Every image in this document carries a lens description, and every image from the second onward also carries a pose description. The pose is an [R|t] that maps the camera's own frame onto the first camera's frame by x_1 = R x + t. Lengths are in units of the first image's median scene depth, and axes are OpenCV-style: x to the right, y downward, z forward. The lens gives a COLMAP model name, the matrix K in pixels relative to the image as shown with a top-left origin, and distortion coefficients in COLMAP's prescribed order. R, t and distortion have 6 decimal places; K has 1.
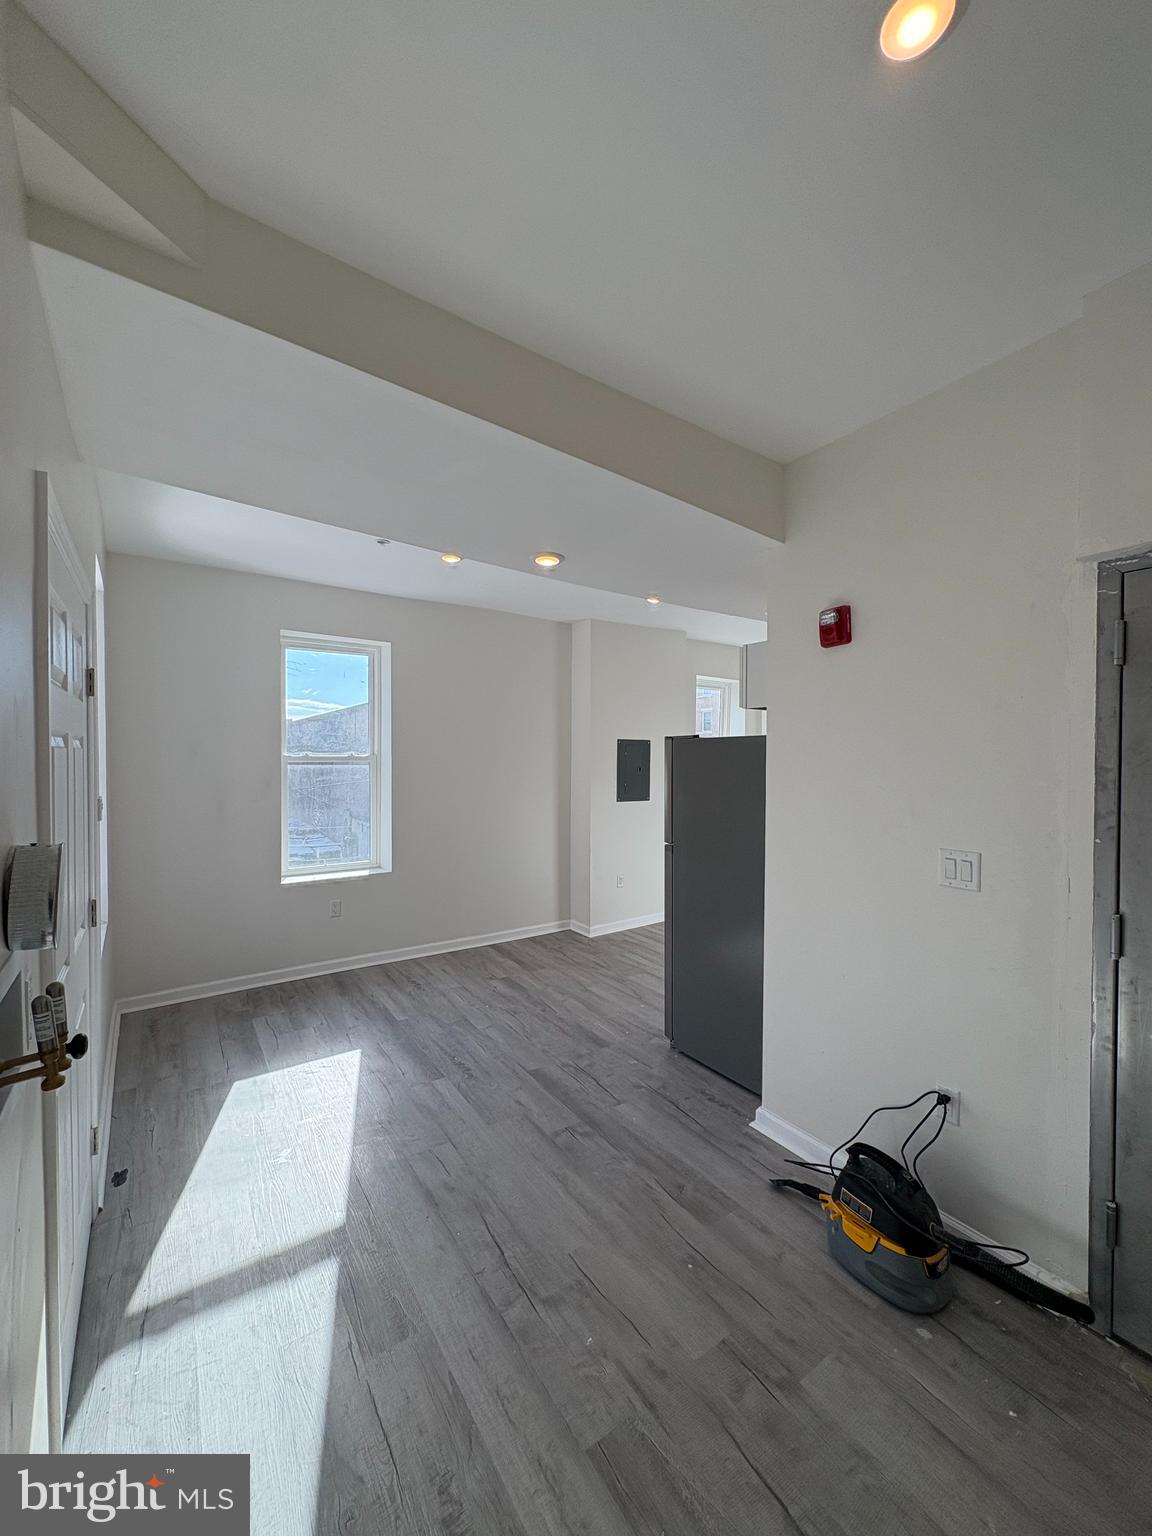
lens RADIAL K [[612.3, 0, 576.0], [0, 612.3, 768.0], [0, 0, 1]] dist [0.002430, 0.000679]
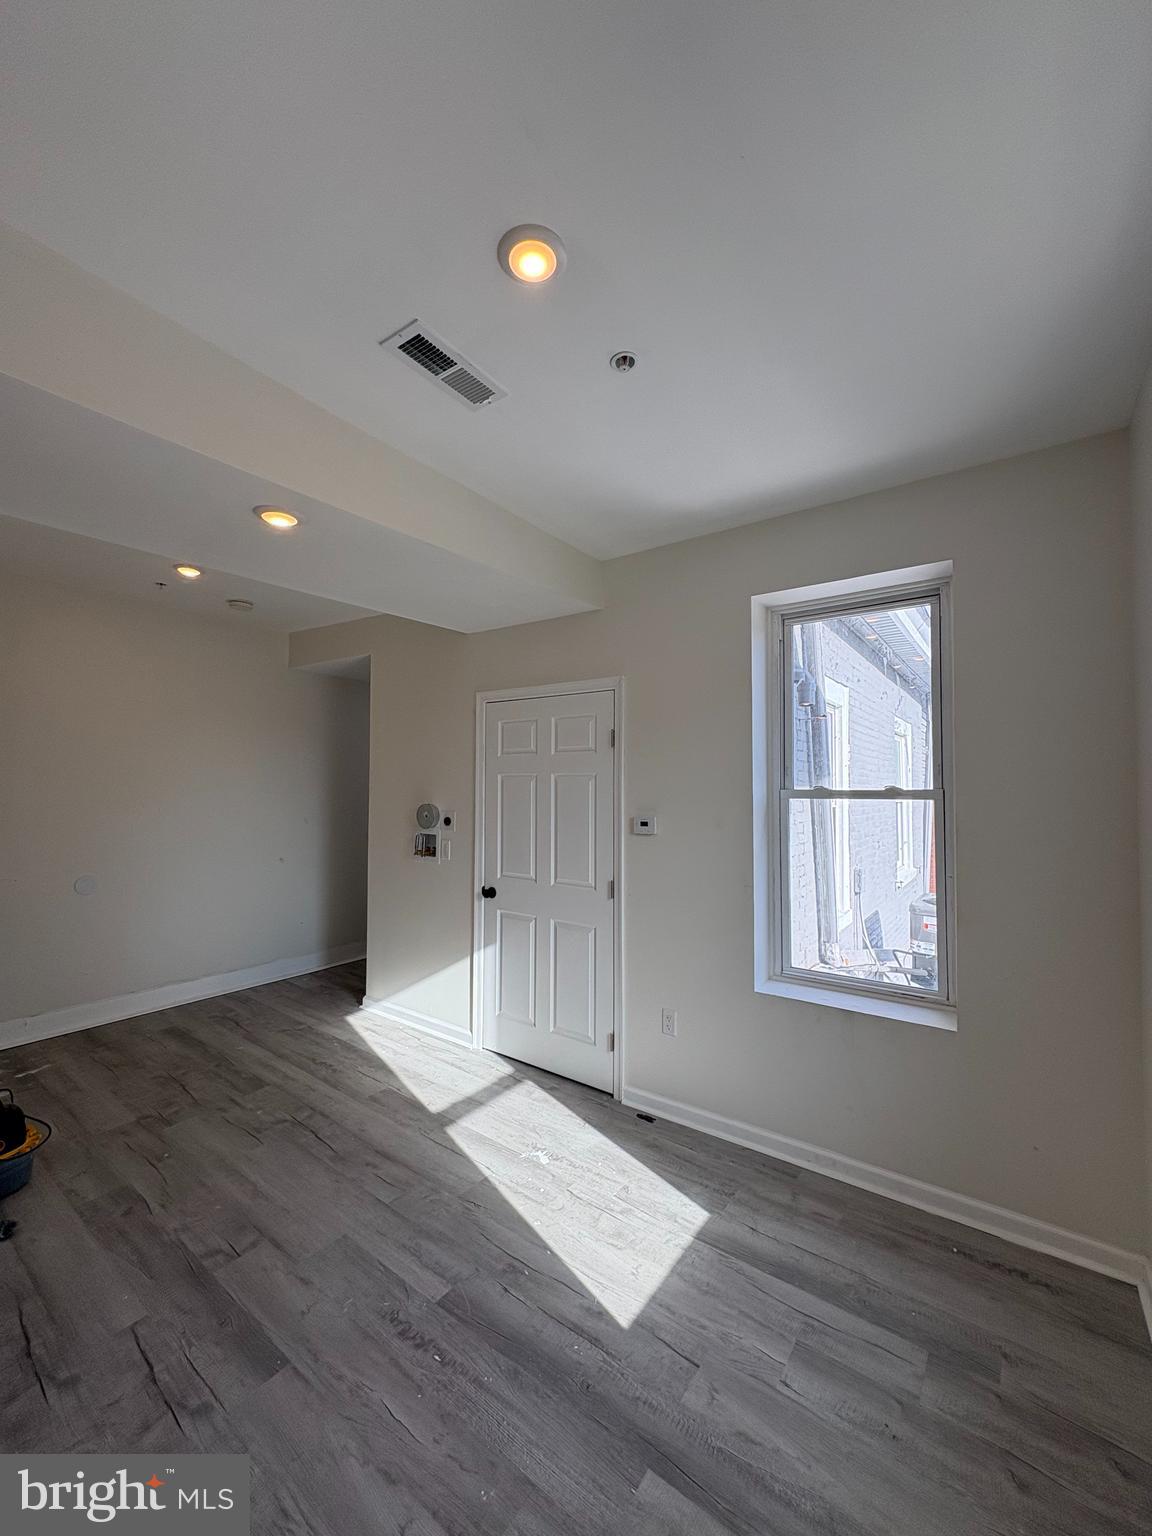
lens RADIAL K [[612.3, 0, 576.0], [0, 612.3, 768.0], [0, 0, 1]] dist [0.002430, 0.000679]
pose [[-0.944925, -0.020636, -0.326636, -0.159656], [-0.018556, 0.999783, -0.009482, -0.039712], [0.326760, -0.002899, -0.945103, 1.947936]]
